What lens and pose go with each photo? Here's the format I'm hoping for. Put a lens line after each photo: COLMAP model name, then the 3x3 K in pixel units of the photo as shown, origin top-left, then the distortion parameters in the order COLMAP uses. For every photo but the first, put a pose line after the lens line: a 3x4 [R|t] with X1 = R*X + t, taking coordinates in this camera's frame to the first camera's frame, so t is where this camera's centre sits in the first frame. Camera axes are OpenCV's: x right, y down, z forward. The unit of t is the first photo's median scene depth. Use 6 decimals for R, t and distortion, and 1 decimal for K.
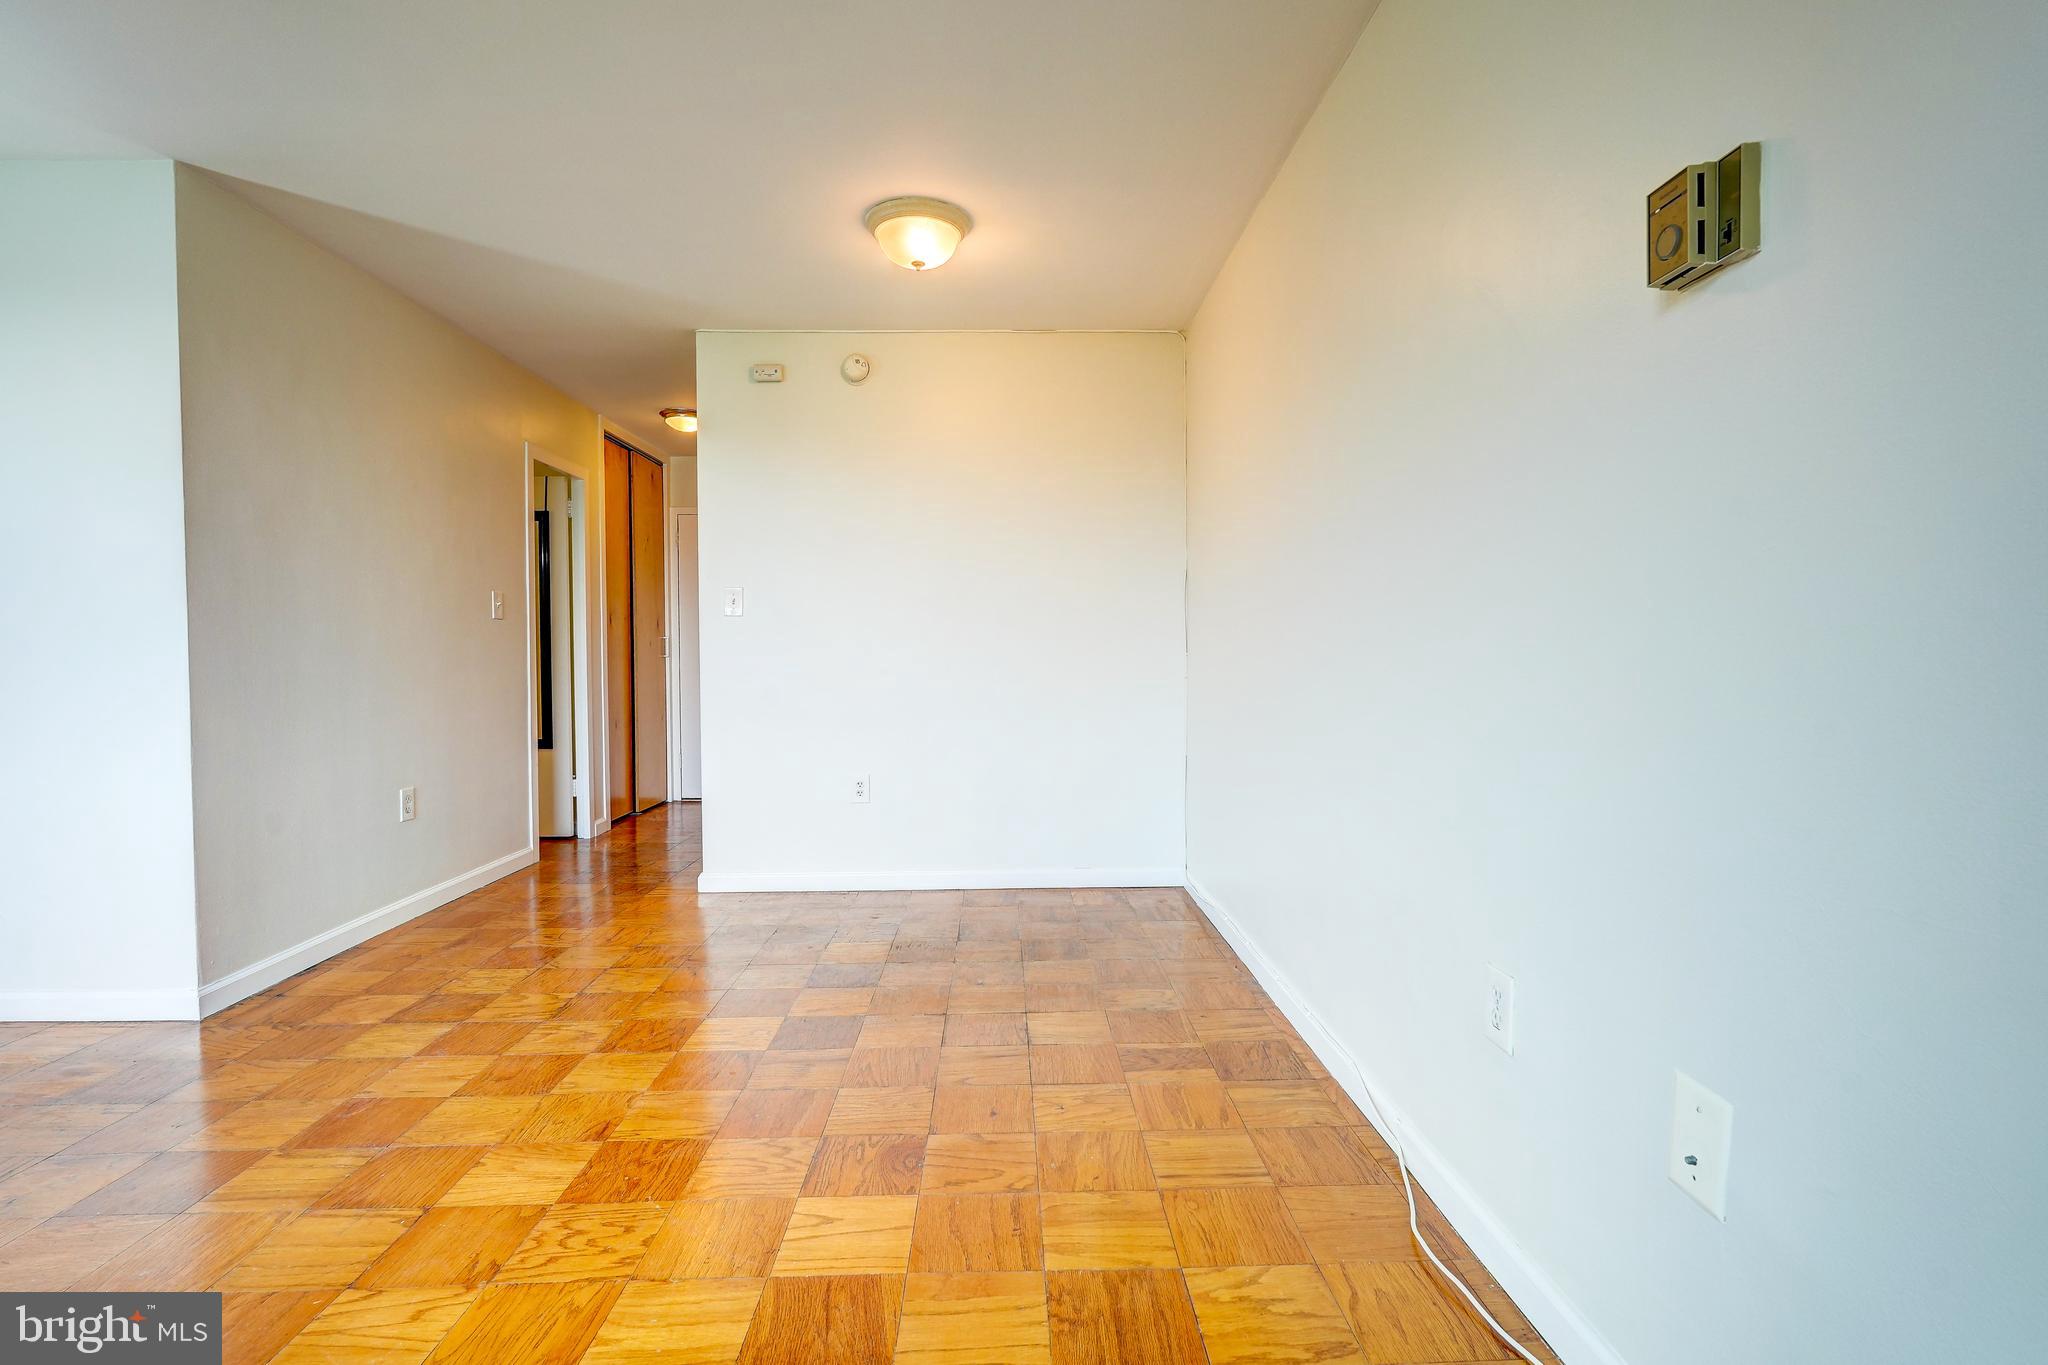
lens RADIAL K [[939.1, 0, 1024.0], [0, 939.1, 682.5], [0, 0, 1]] dist [-0.008842, 0.000588]
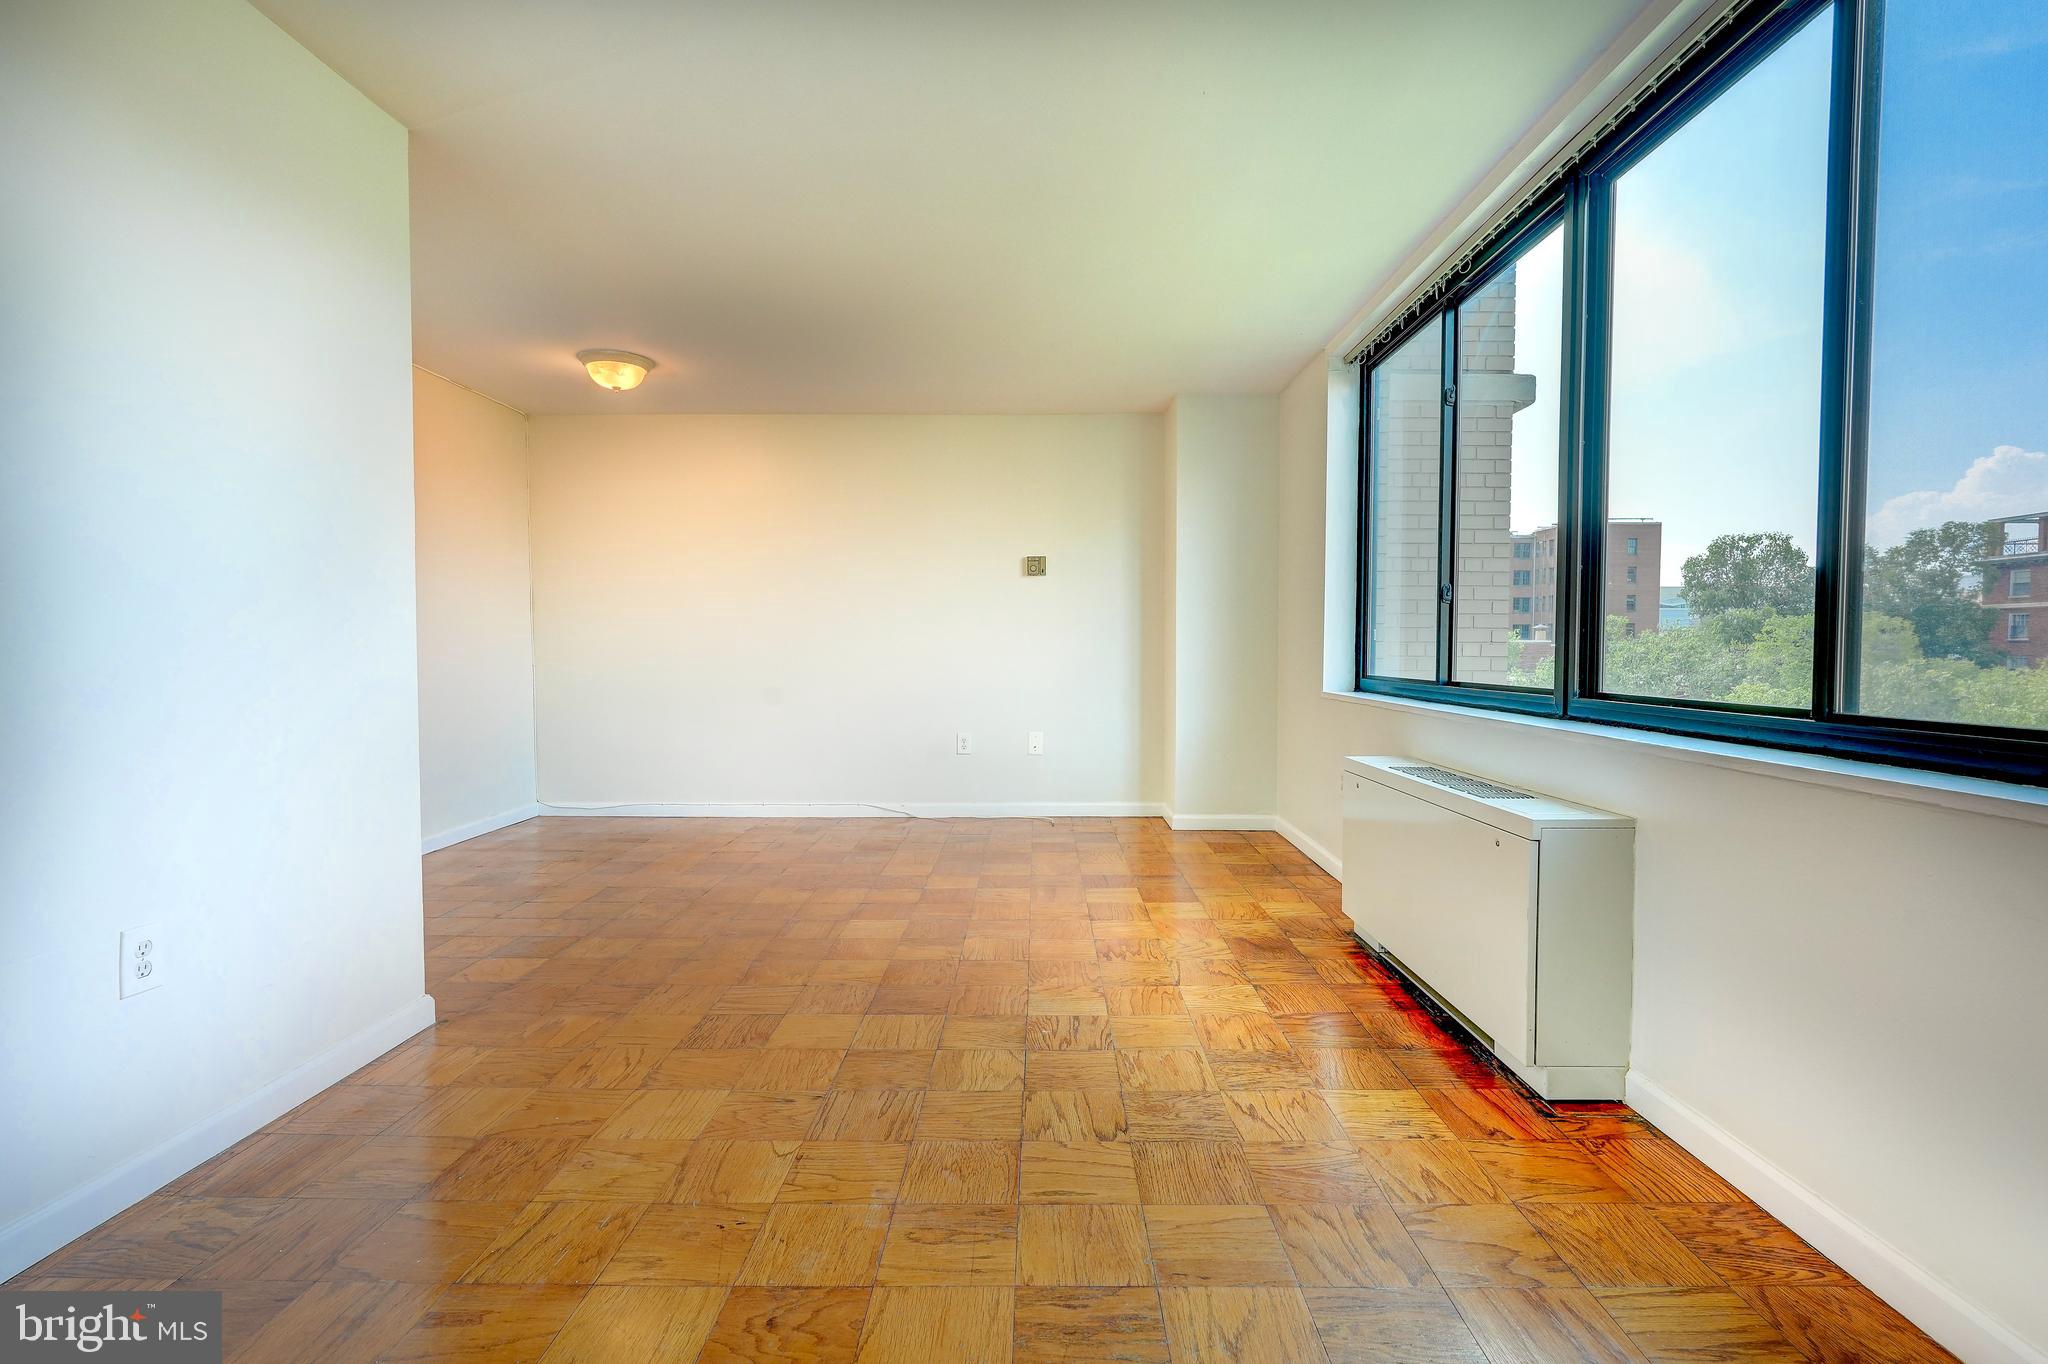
lens RADIAL K [[939.1, 0, 1024.0], [0, 939.1, 682.0], [0, 0, 1]] dist [-0.008842, 0.000588]
pose [[0.045907, -0.032050, 0.998431, -1.818462], [0.031108, 0.999046, 0.030639, -0.001865], [-0.998461, 0.029653, 0.046860, 0.333306]]
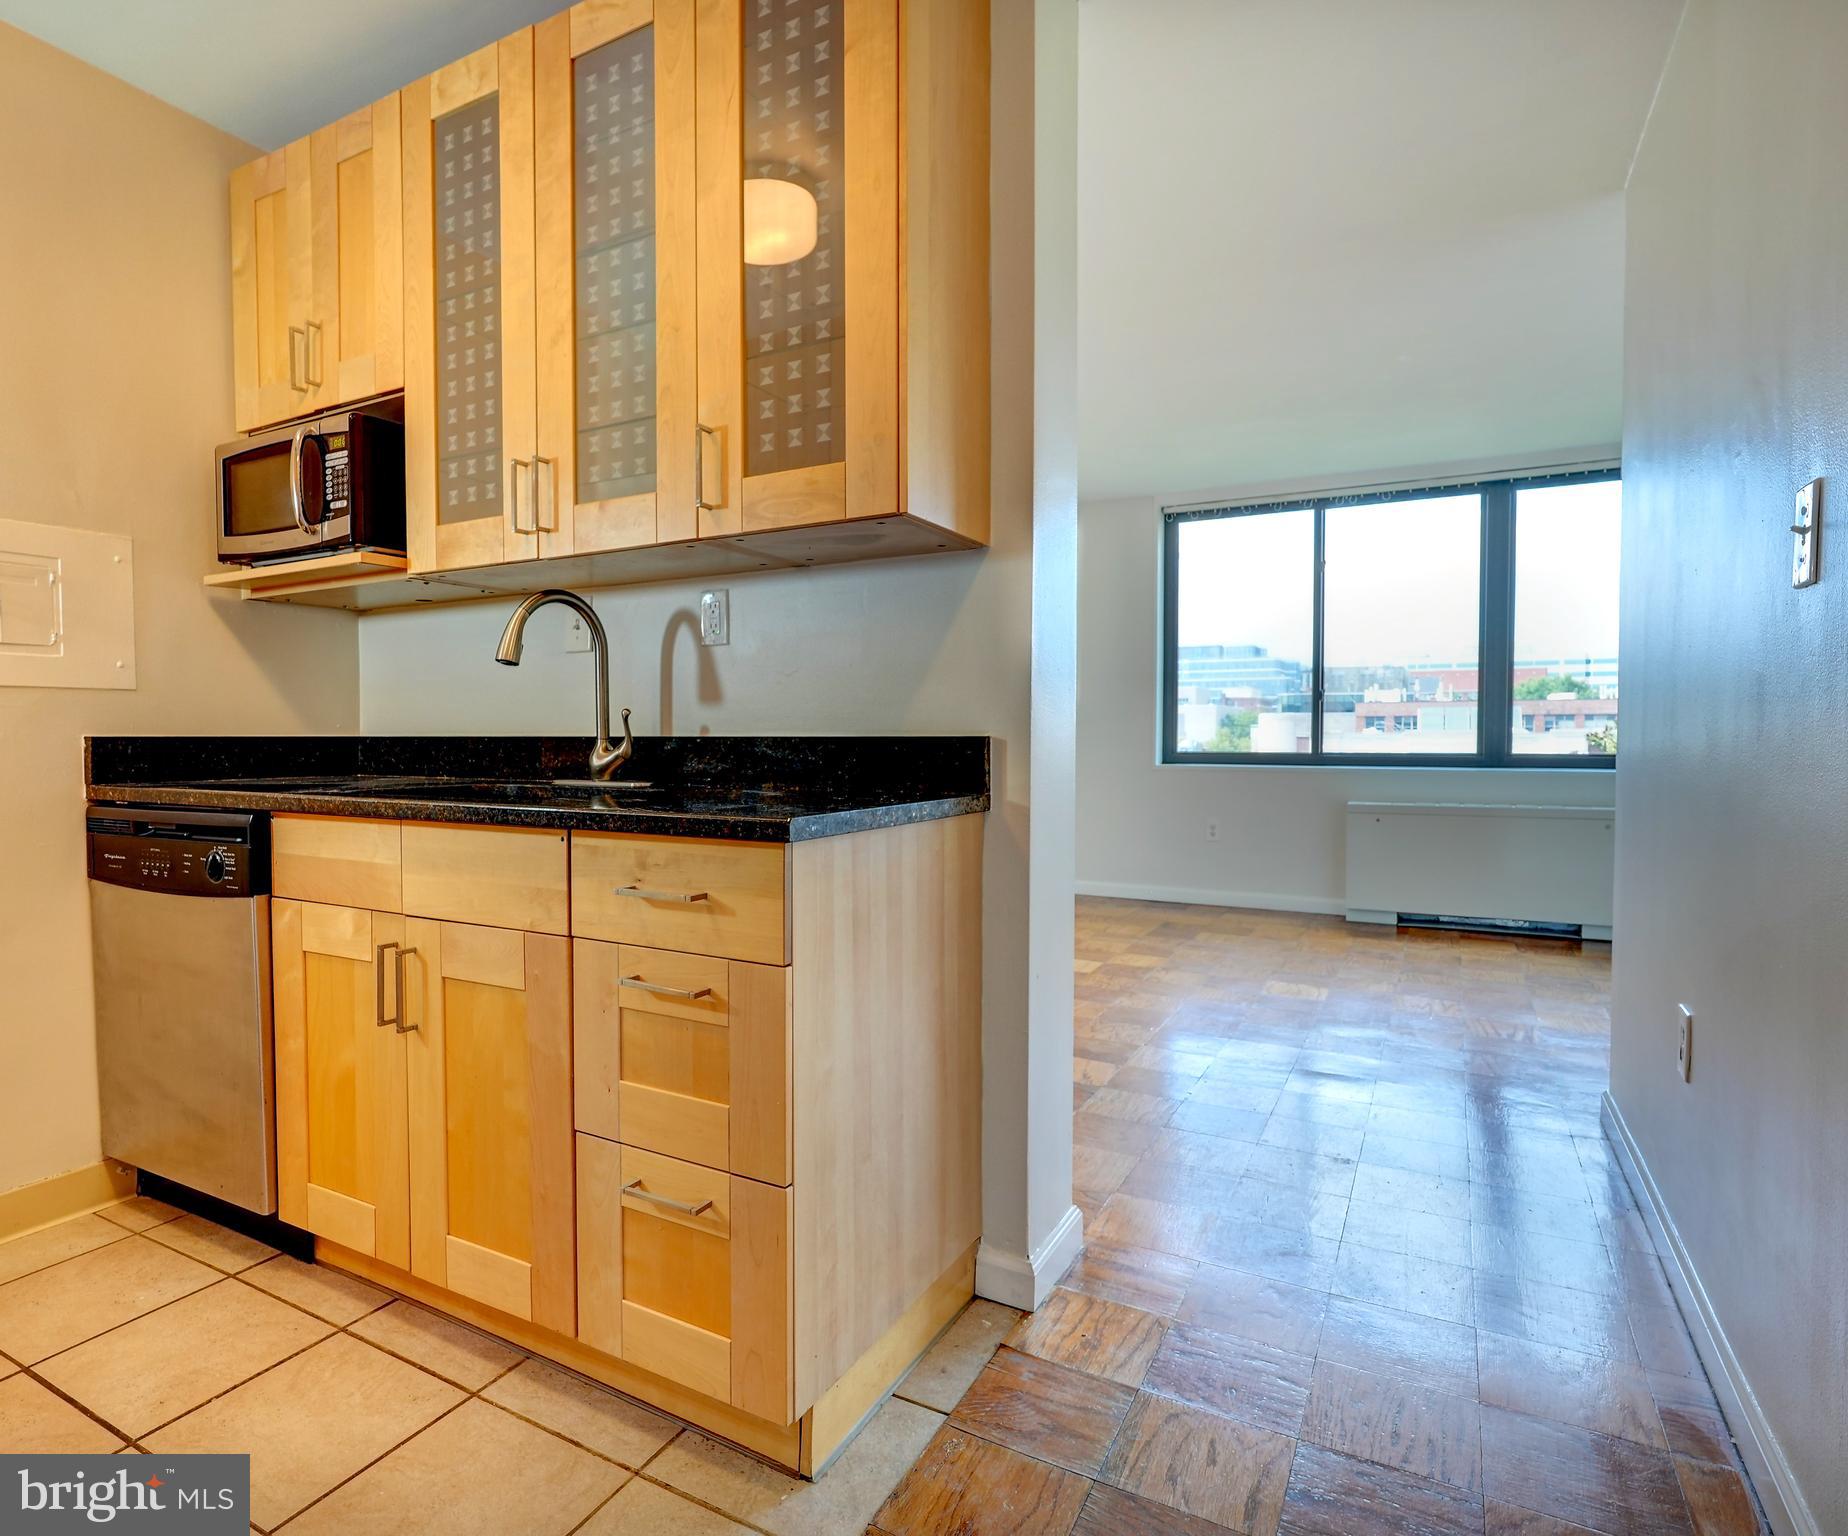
lens RADIAL K [[1041.8, 0, 838.1], [0, 1041.8, 765.8], [0, 0, 1]] dist [-0.006186, -0.000916]
pose [[-0.847160, -0.010326, 0.531237, -0.787069], [0.022853, 0.998178, 0.055846, -0.064895], [-0.530846, 0.059451, -0.845381, 2.261002]]
